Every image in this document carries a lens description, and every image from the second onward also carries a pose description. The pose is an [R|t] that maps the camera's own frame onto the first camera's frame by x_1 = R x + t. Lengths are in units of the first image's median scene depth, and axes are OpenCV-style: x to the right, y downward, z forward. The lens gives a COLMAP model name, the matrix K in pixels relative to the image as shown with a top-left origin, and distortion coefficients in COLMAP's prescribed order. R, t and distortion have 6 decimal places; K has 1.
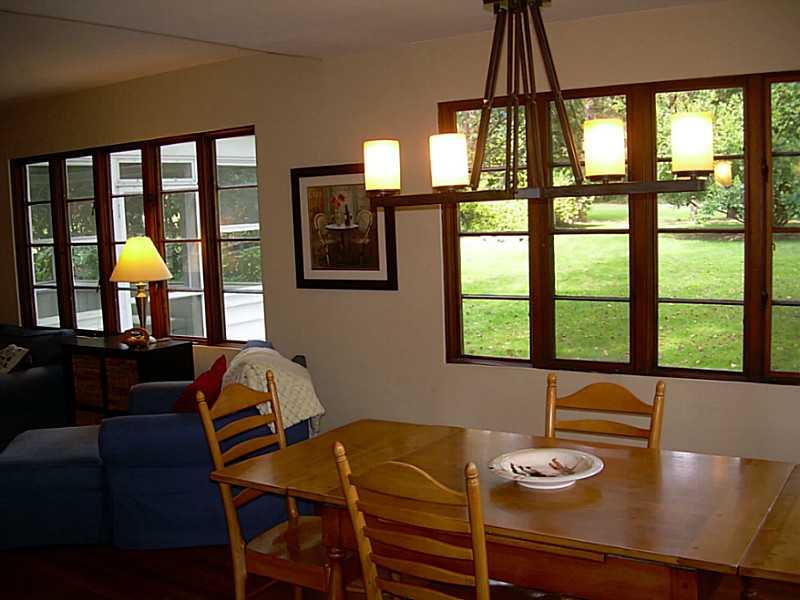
lens RADIAL K [[877.0, 0, 402.2], [0, 877.0, 314.1], [0, 0, 1]] dist [-0.186077, 0.047257]
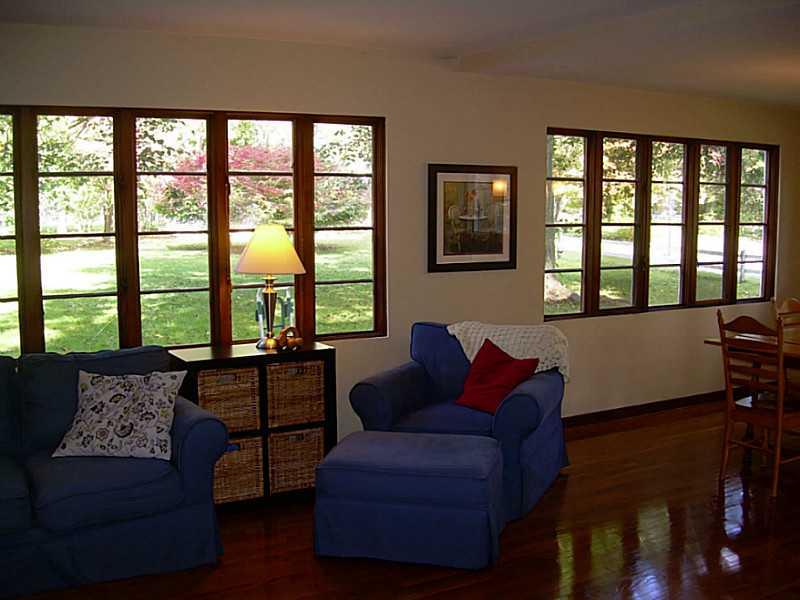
lens RADIAL K [[679.9, 0, 400.0], [0, 679.9, 300.0], [0, 0, 1]] dist [-0.077713, 0.001344]
pose [[0.570540, -0.074476, 0.817886, -0.863274], [0.079670, 0.996202, 0.035138, -0.028868], [-0.817396, 0.045113, 0.574307, 0.550665]]
